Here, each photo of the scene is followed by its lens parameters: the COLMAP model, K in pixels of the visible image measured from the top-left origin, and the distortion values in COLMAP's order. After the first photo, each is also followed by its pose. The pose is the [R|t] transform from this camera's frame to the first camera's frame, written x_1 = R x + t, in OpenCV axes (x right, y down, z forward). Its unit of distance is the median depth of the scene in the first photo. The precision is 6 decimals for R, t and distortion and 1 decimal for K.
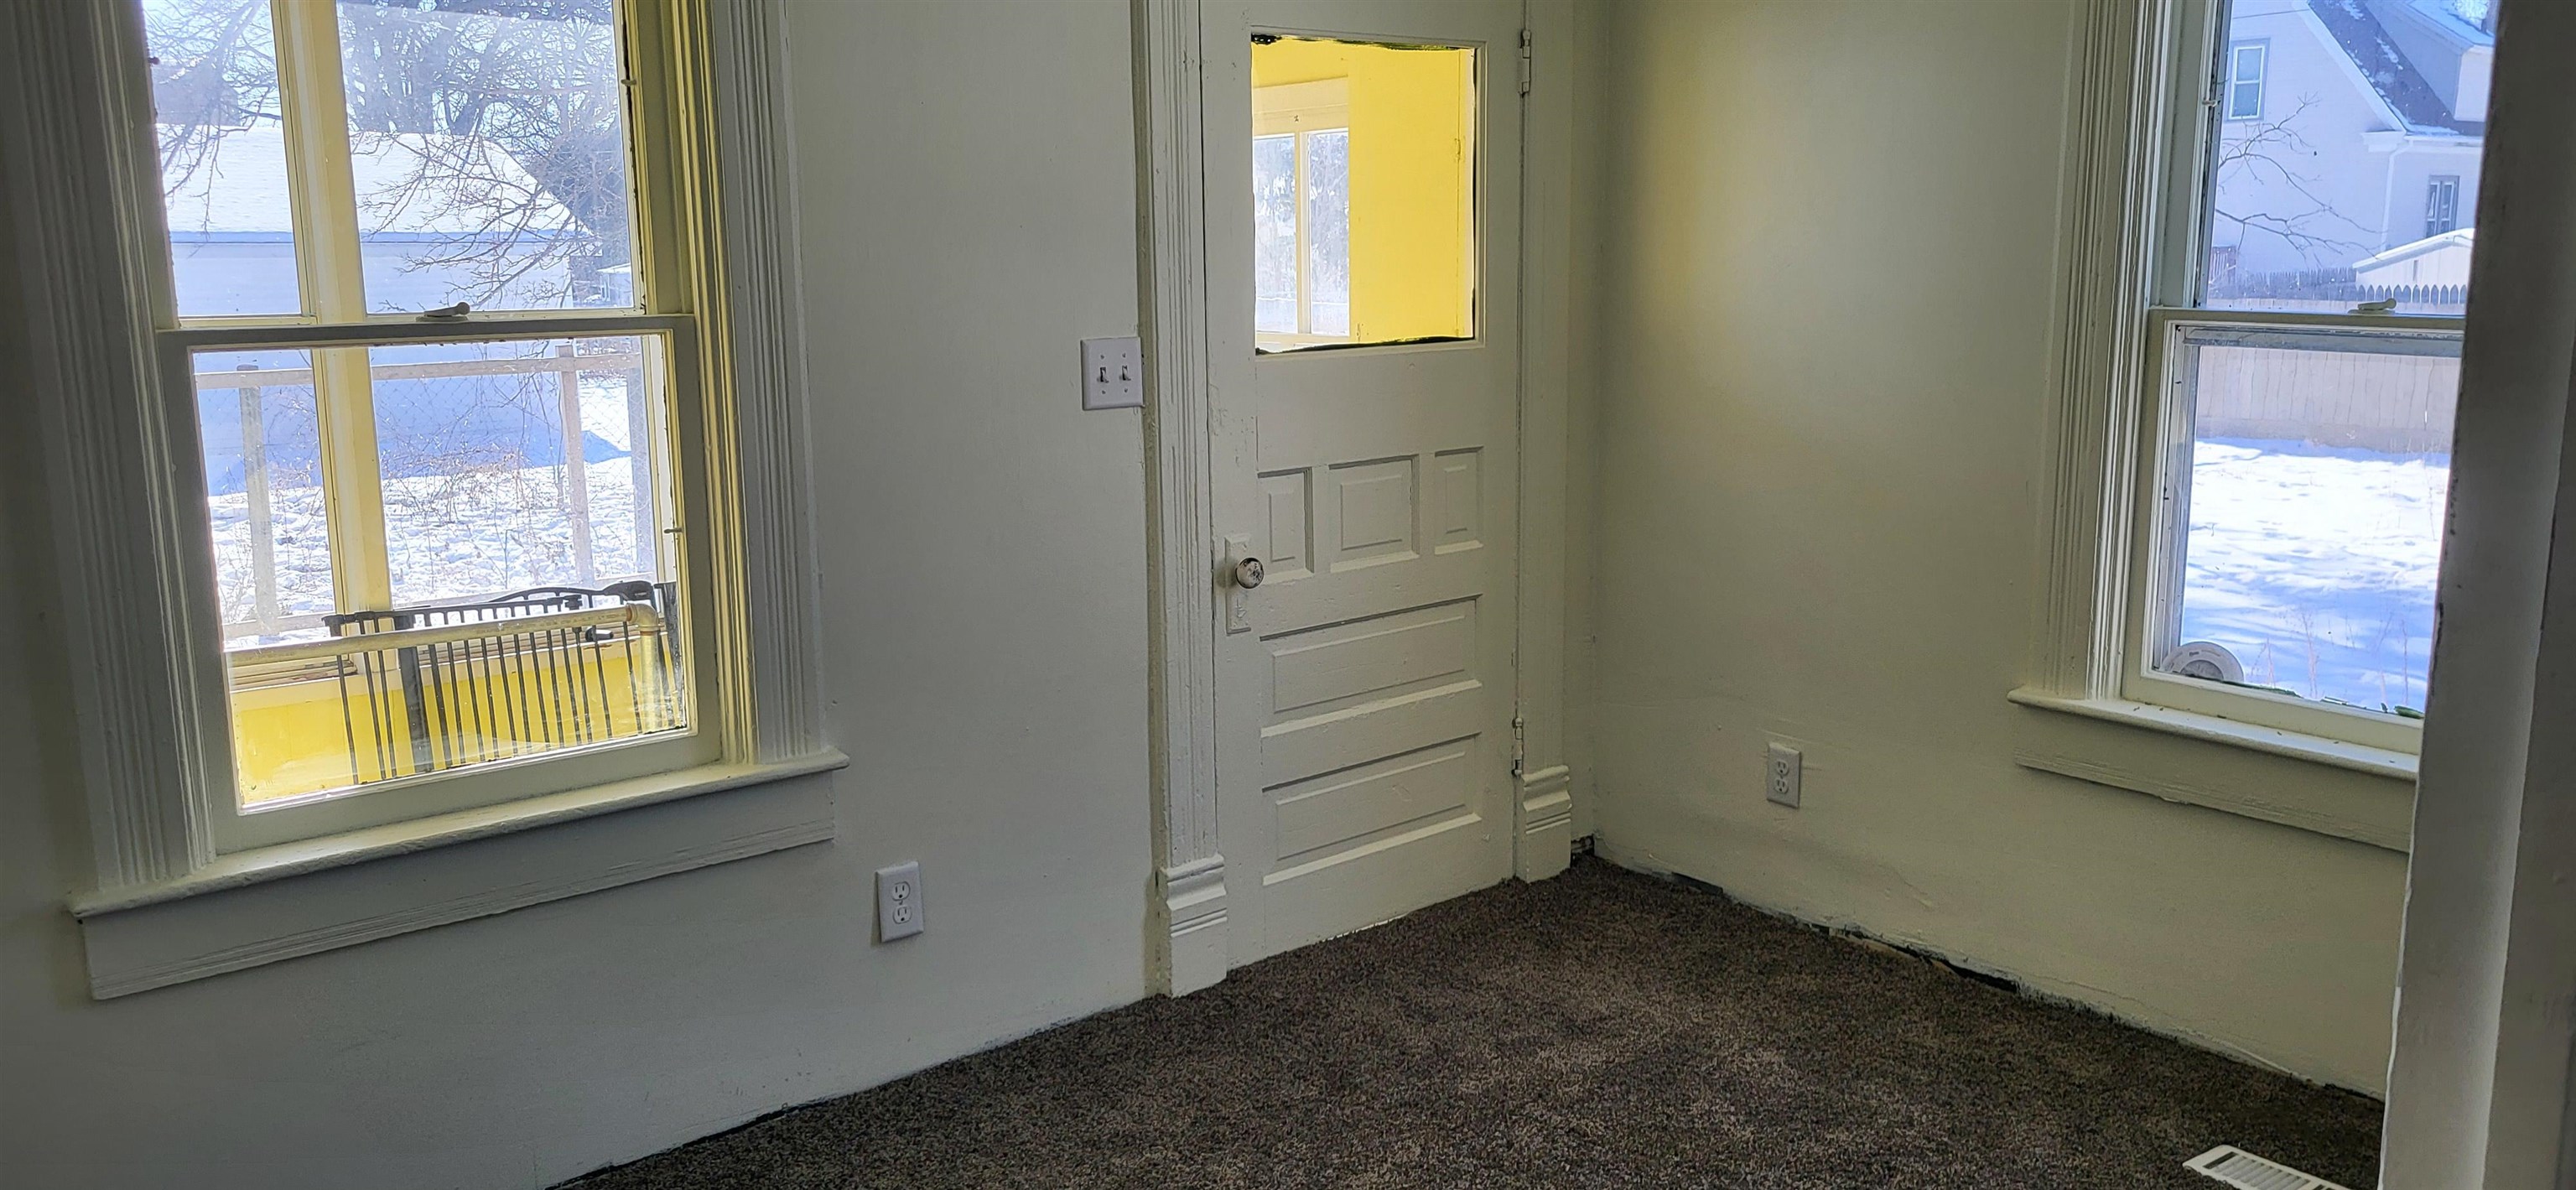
lens RADIAL K [[2037.9, 0, 1297.2], [0, 2037.9, 588.6], [0, 0, 1]] dist [0.044145, -0.008273]
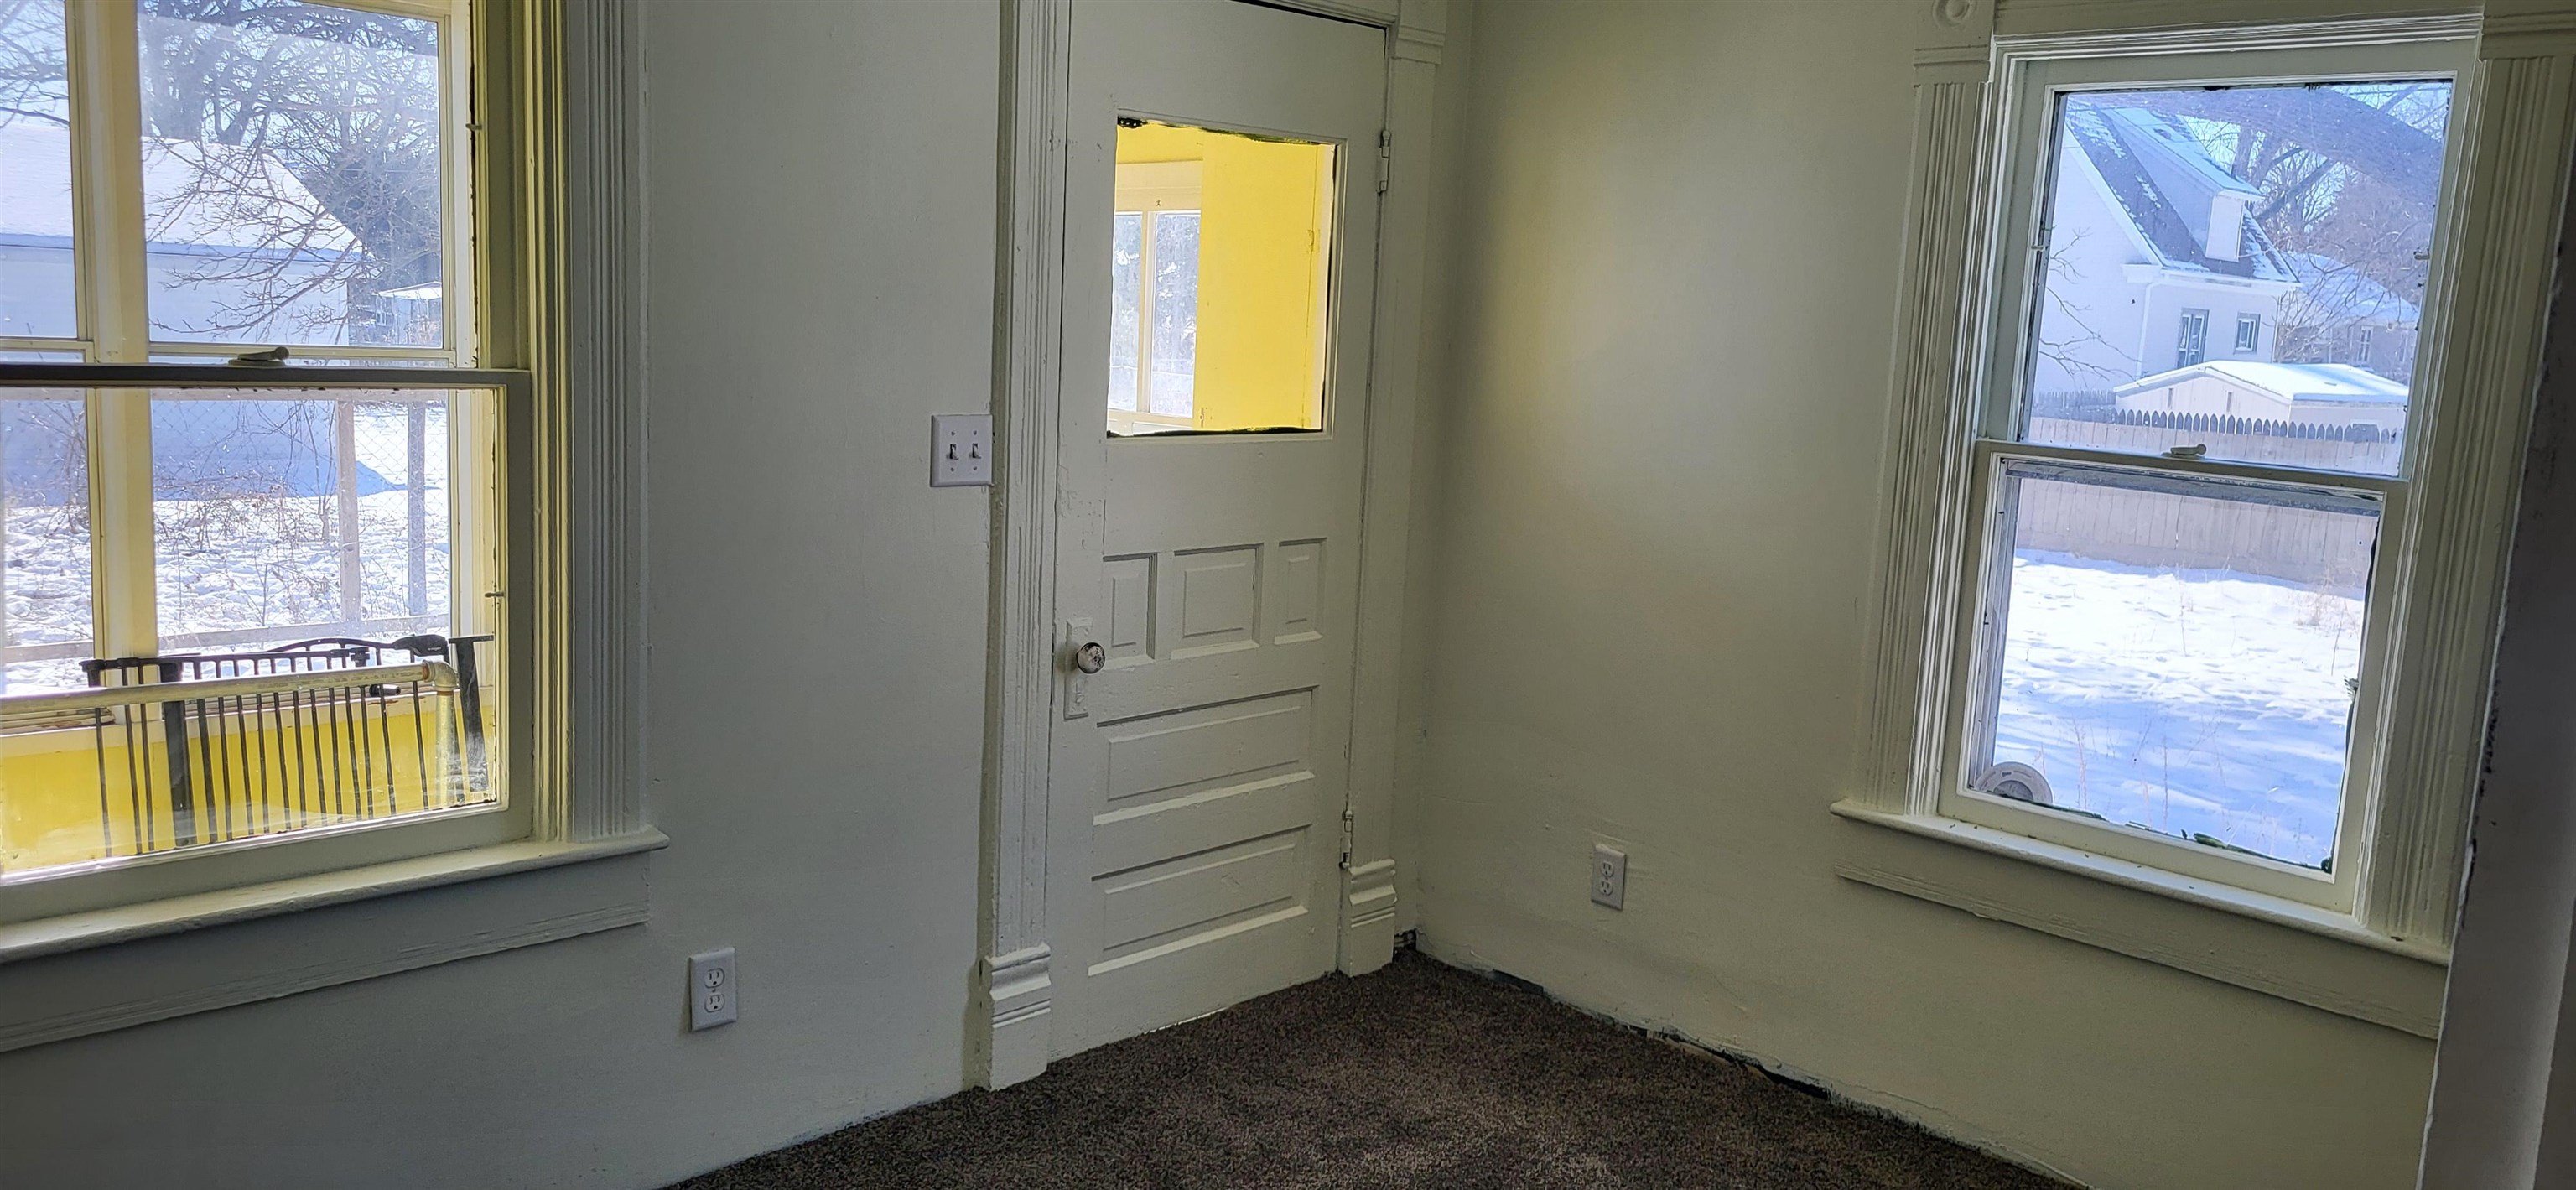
lens RADIAL K [[2037.9, 0, 1297.2], [0, 2037.9, 588.6], [0, 0, 1]] dist [0.044145, -0.008273]
pose [[0.993633, 0.043277, 0.104024, -0.027513], [-0.040064, 0.998659, -0.032785, -0.012508], [-0.105303, 0.028409, 0.994034, 0.009469]]
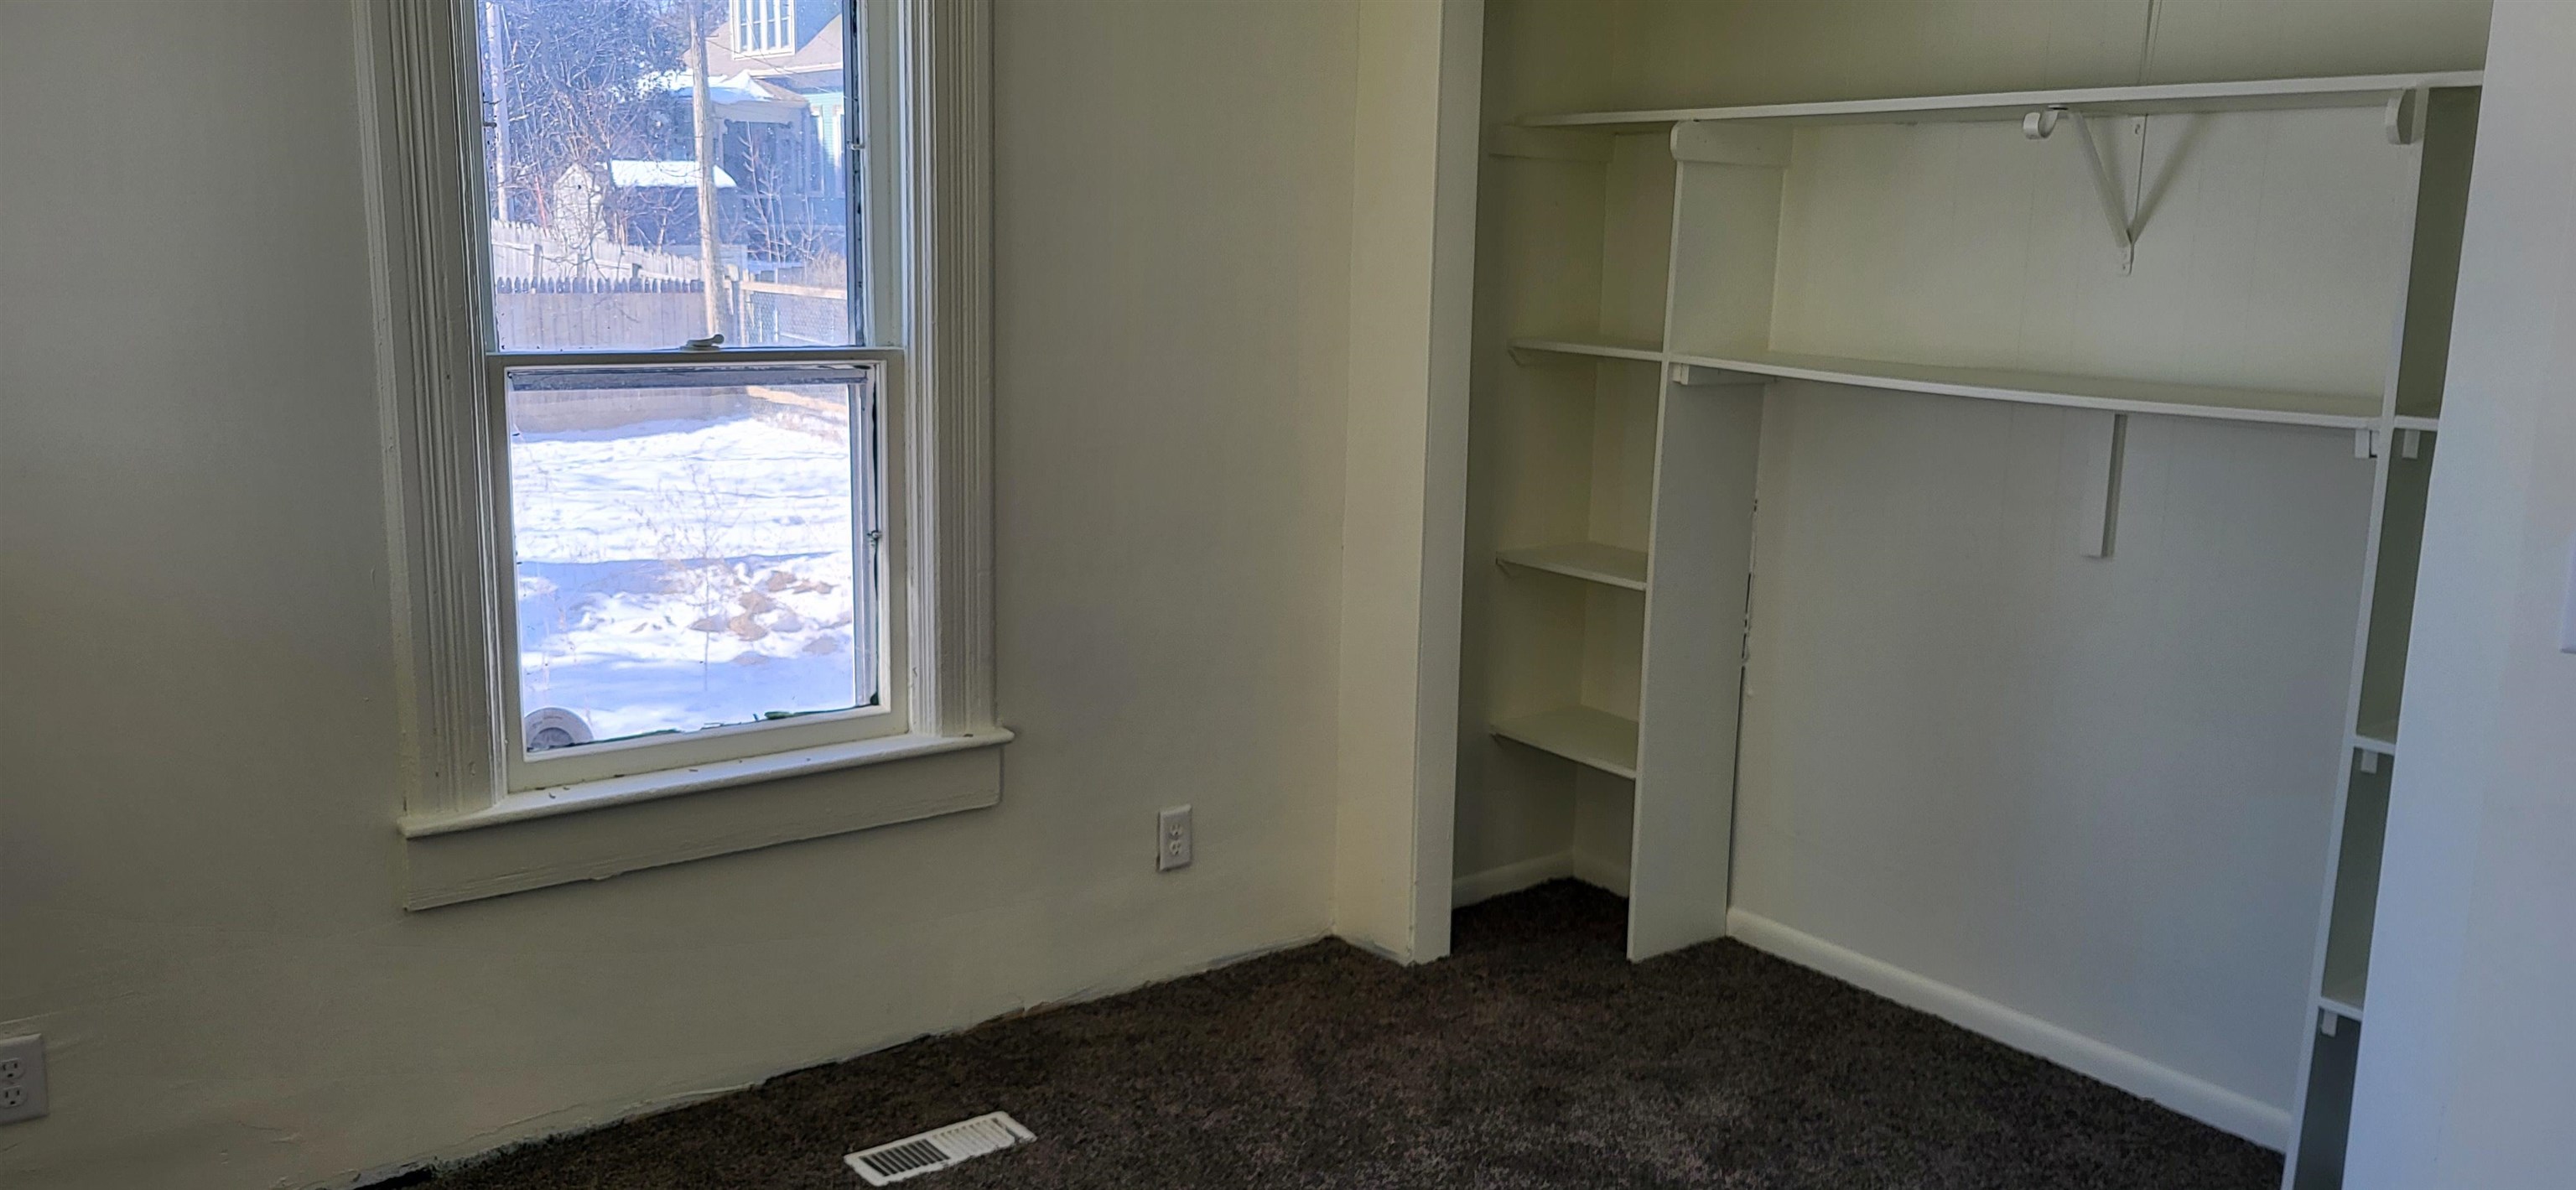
lens RADIAL K [[1958.0, 0, 1300.3], [0, 1958.0, 601.2], [0, 0, 1]] dist [0.052279, -0.003535]
pose [[0.020753, -0.176669, 0.984052, -0.391377], [0.160101, 0.972149, 0.171155, -0.111460], [-0.986882, 0.153995, 0.048460, 0.572221]]
